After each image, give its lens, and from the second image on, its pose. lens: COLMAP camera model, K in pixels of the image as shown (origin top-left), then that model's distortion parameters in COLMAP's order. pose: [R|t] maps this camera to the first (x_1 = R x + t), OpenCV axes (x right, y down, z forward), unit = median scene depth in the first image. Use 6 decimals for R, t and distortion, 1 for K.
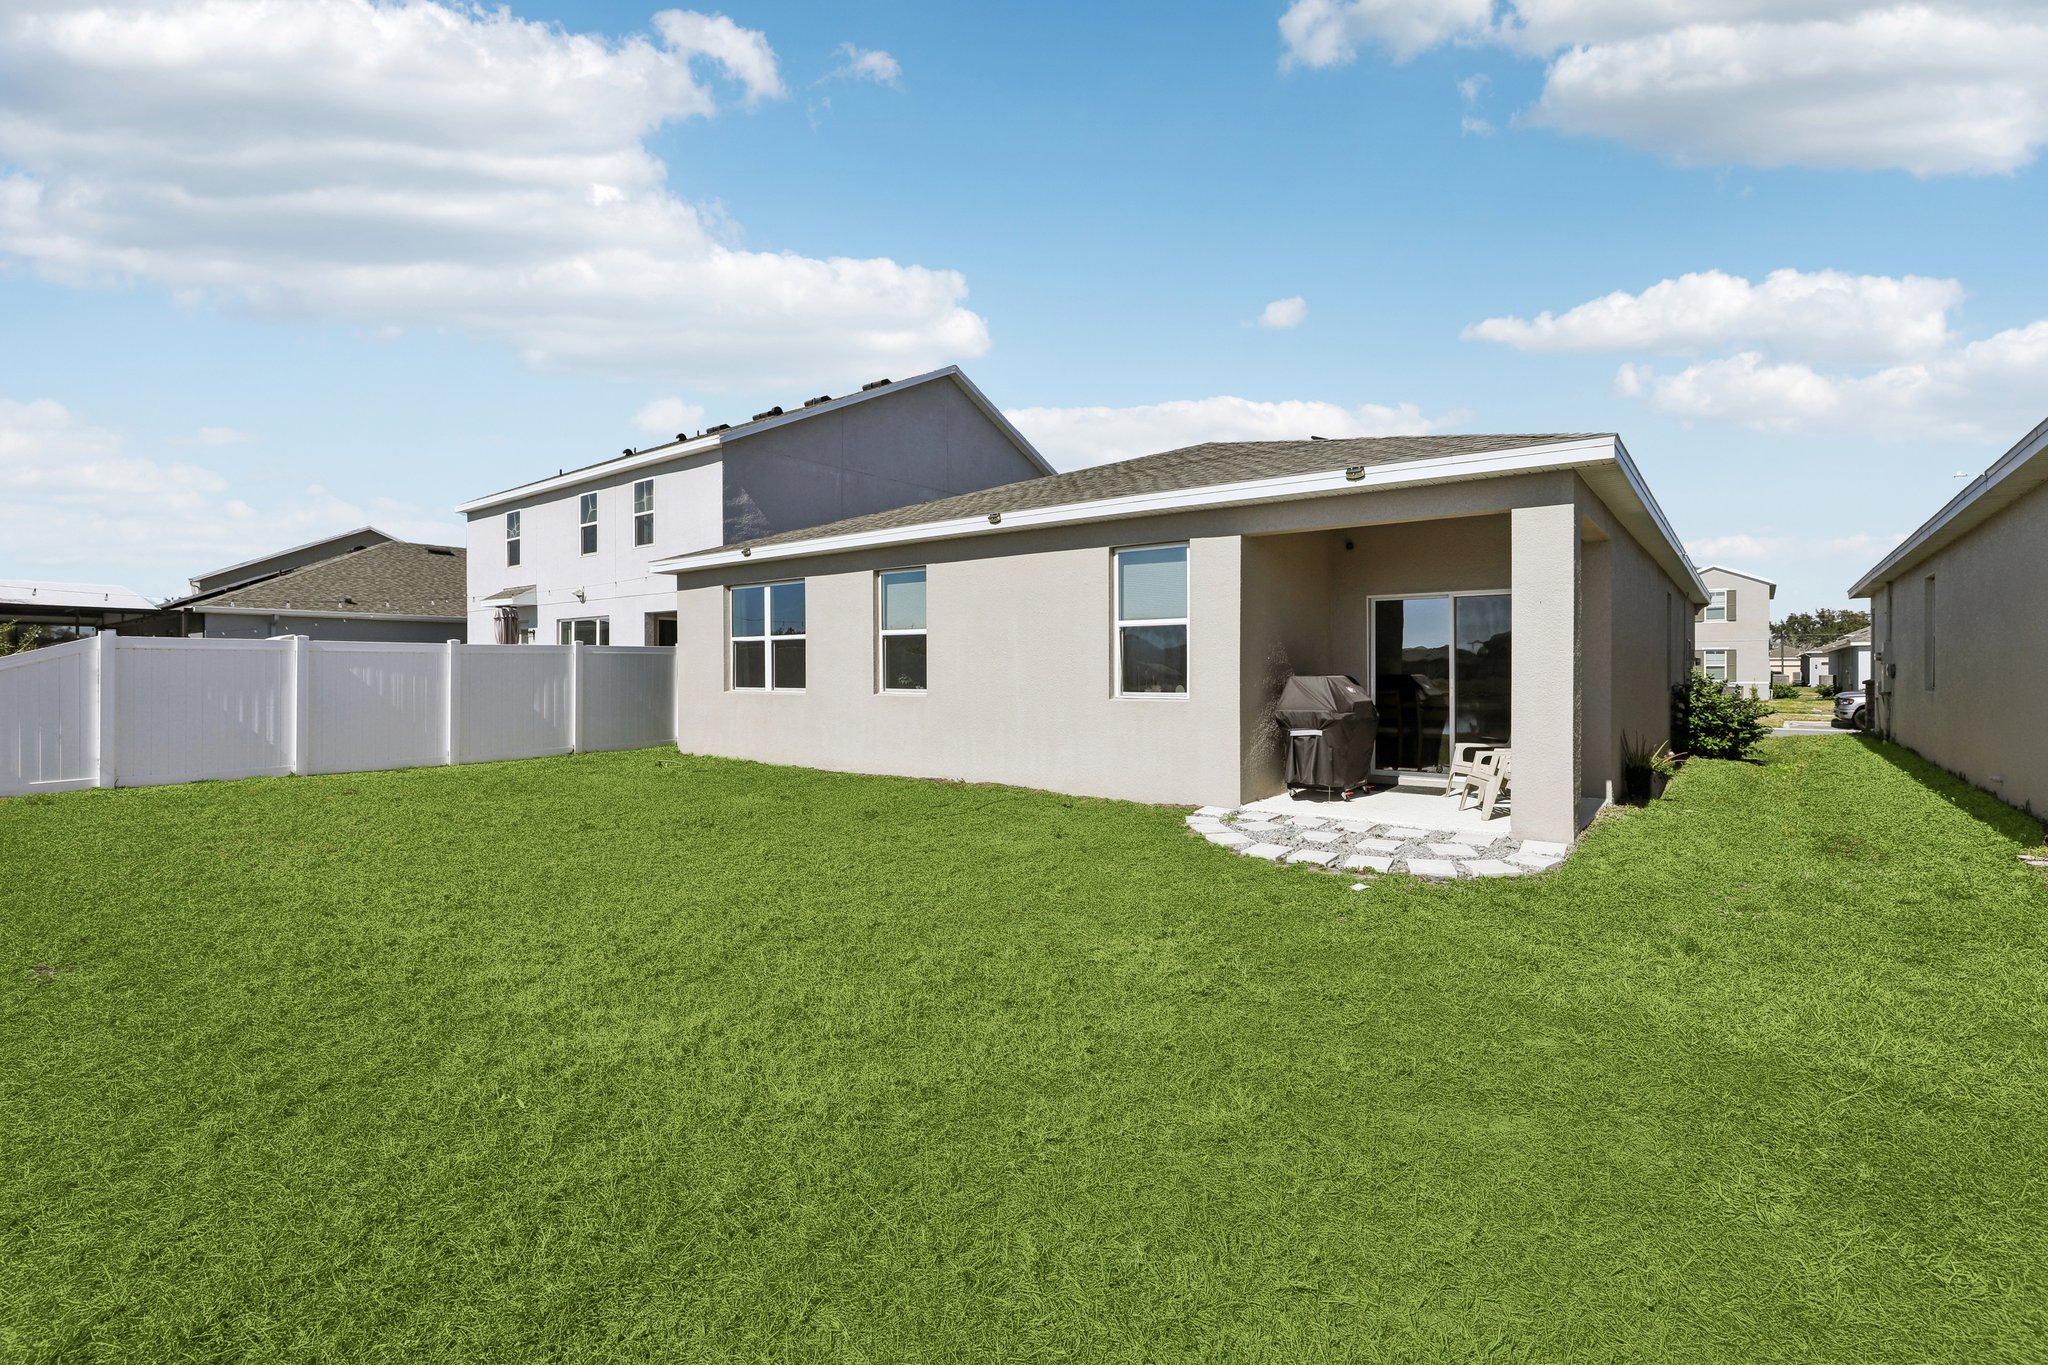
lens RADIAL K [[939.5, 0, 1019.2], [0, 939.5, 673.0], [0, 0, 1]] dist [-0.003128, 0.002652]
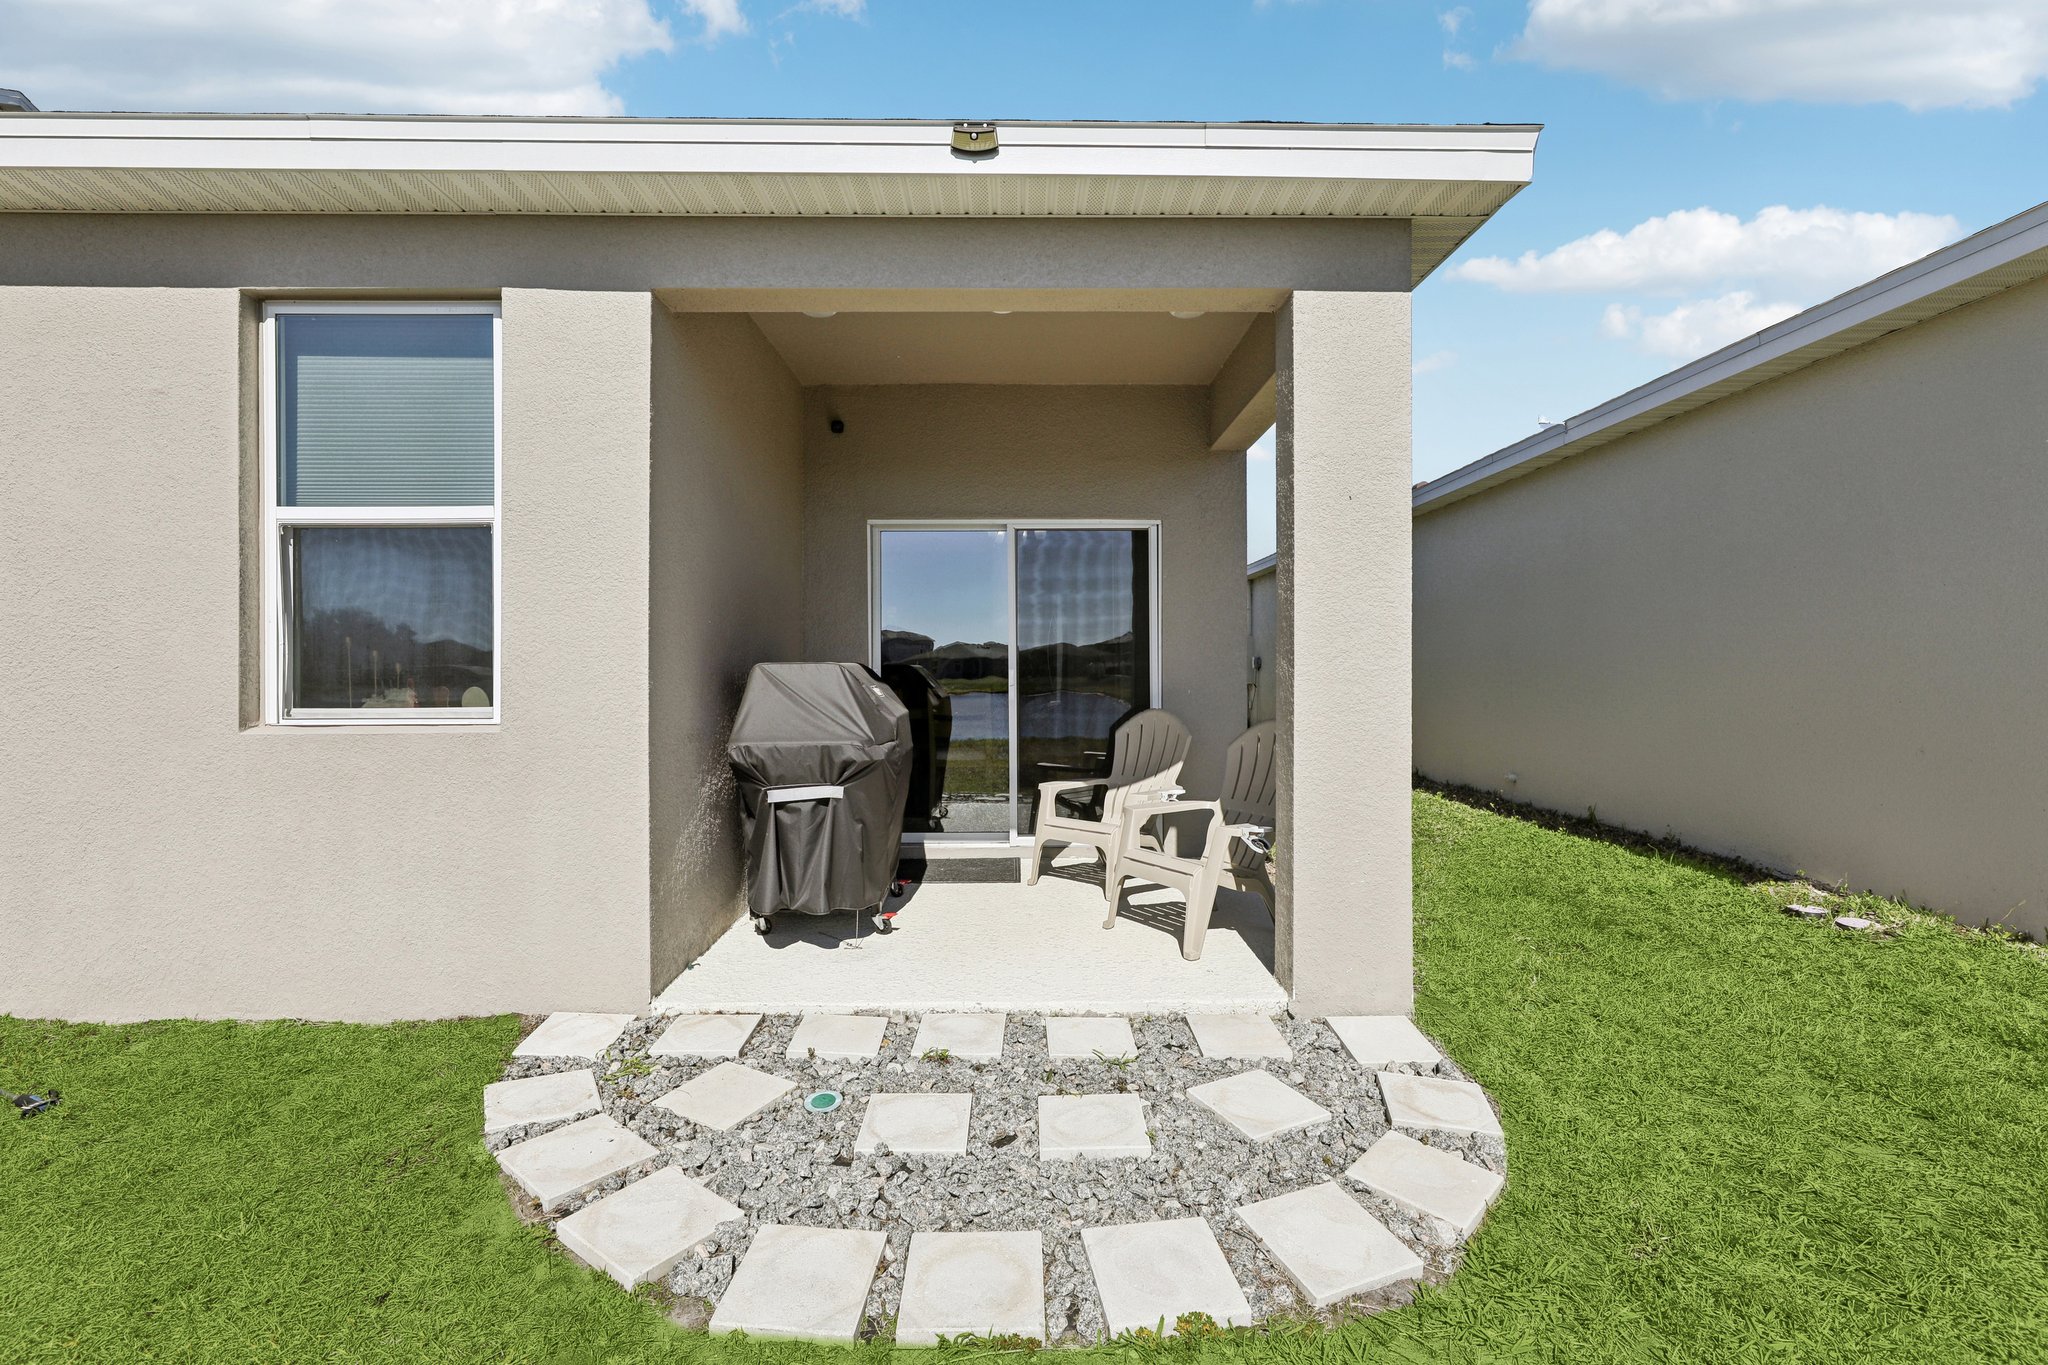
lens RADIAL K [[939.5, 0, 1019.5], [0, 939.5, 667.3], [0, 0, 1]] dist [-0.003128, 0.002652]
pose [[0.784849, -0.001701, 0.619685, 0.093490], [0.004379, 0.999986, -0.002801, 0.005819], [-0.619672, 0.004912, 0.784845, 0.486469]]
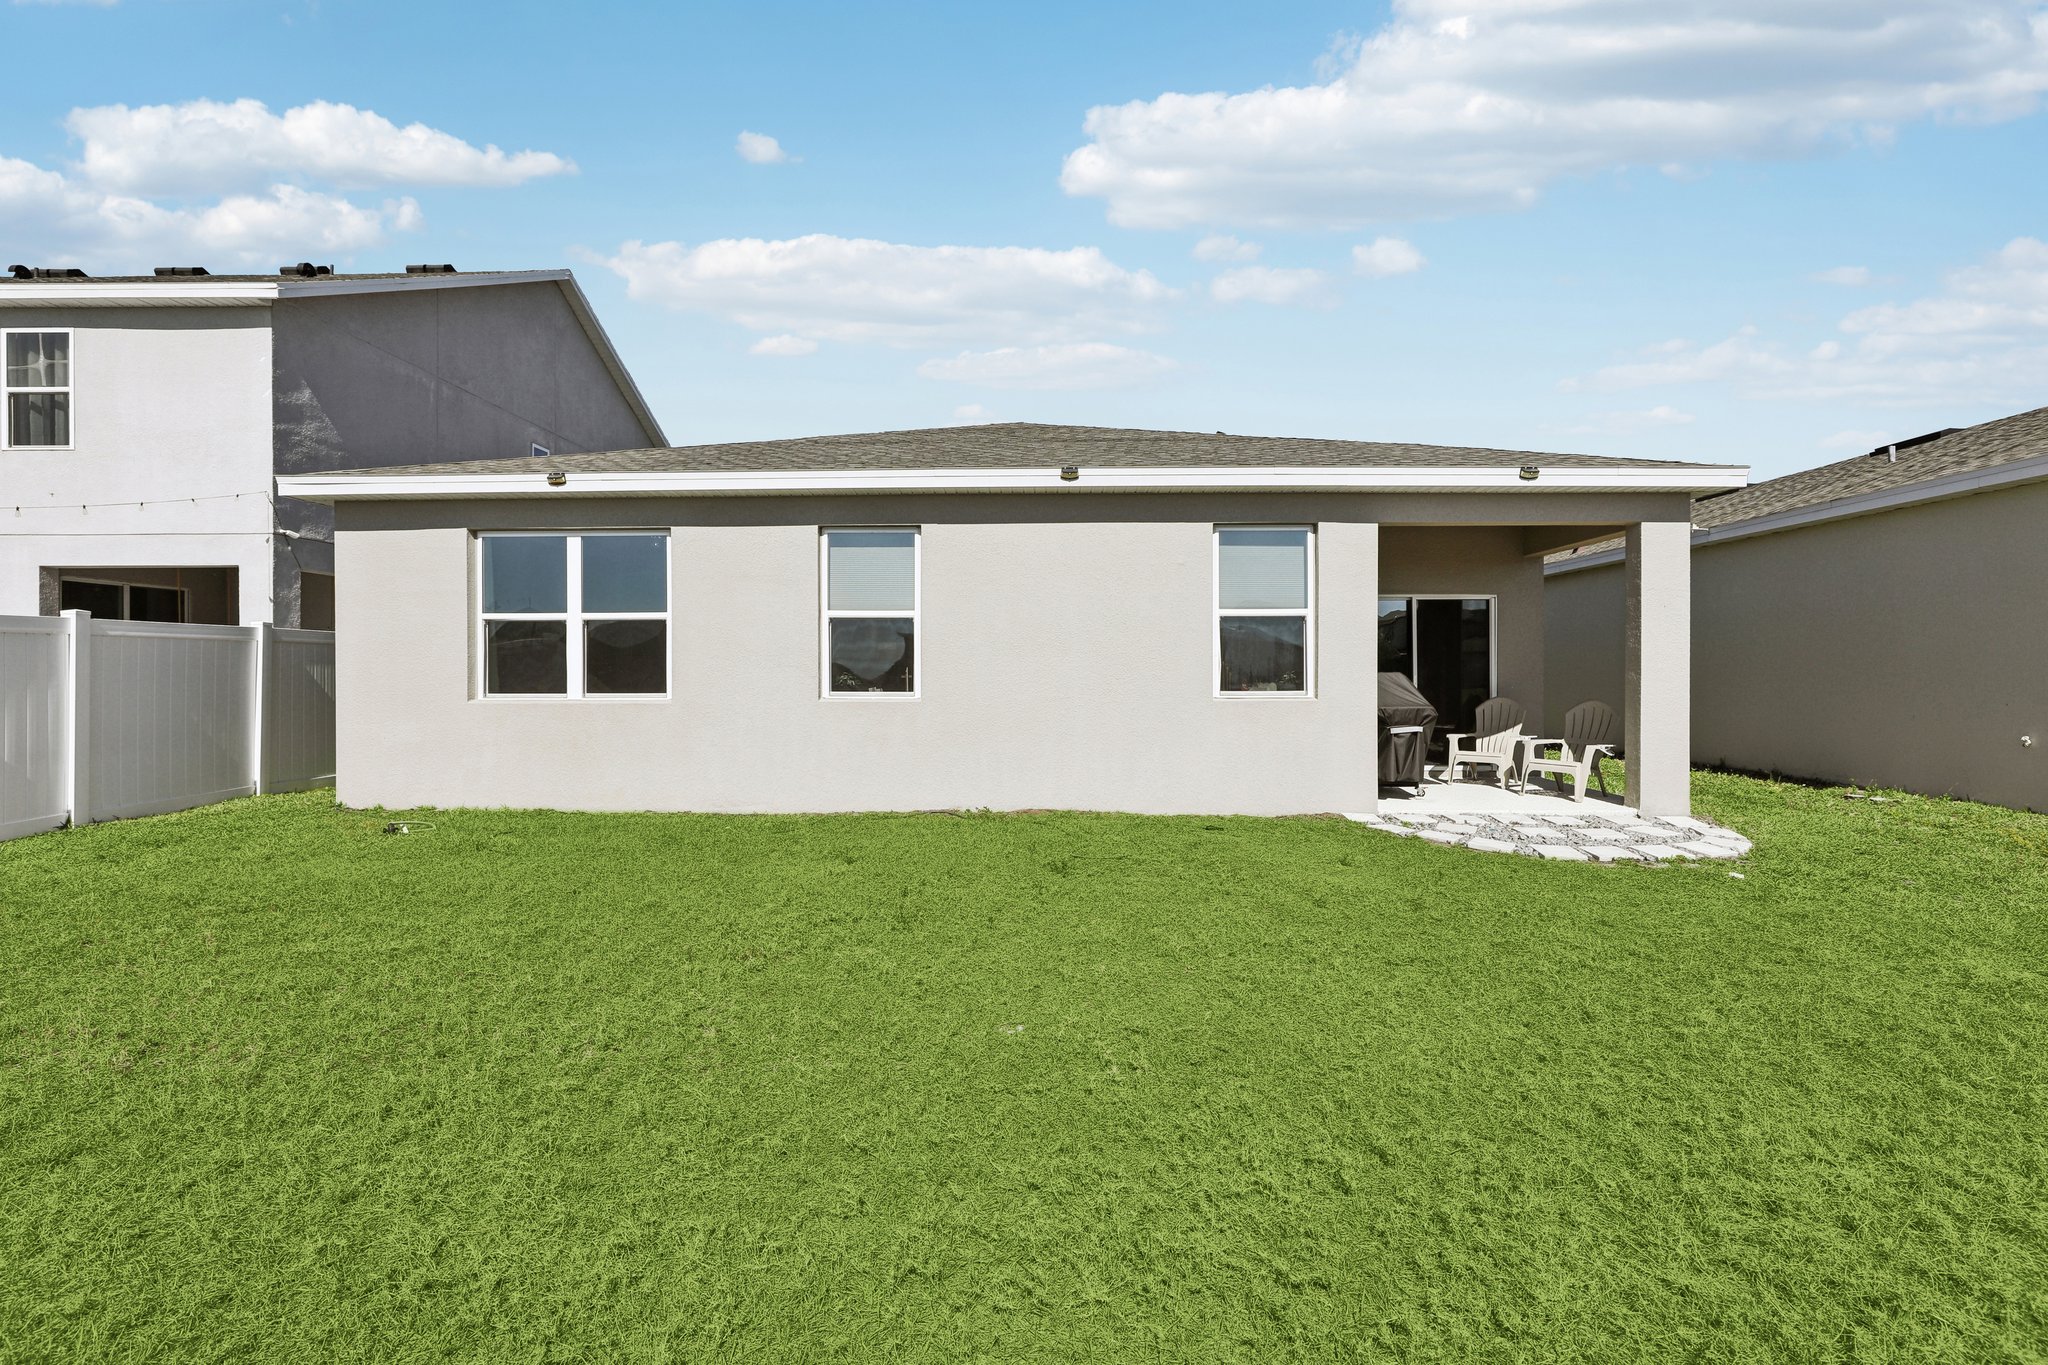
lens RADIAL K [[939.5, 0, 1014.3], [0, 939.5, 670.3], [0, 0, 1]] dist [-0.003128, 0.002652]
pose [[0.803134, 0.000149, 0.595799, -0.496050], [0.001841, 0.999995, -0.002733, 0.002454], [-0.595796, 0.003292, 0.803129, 0.367313]]
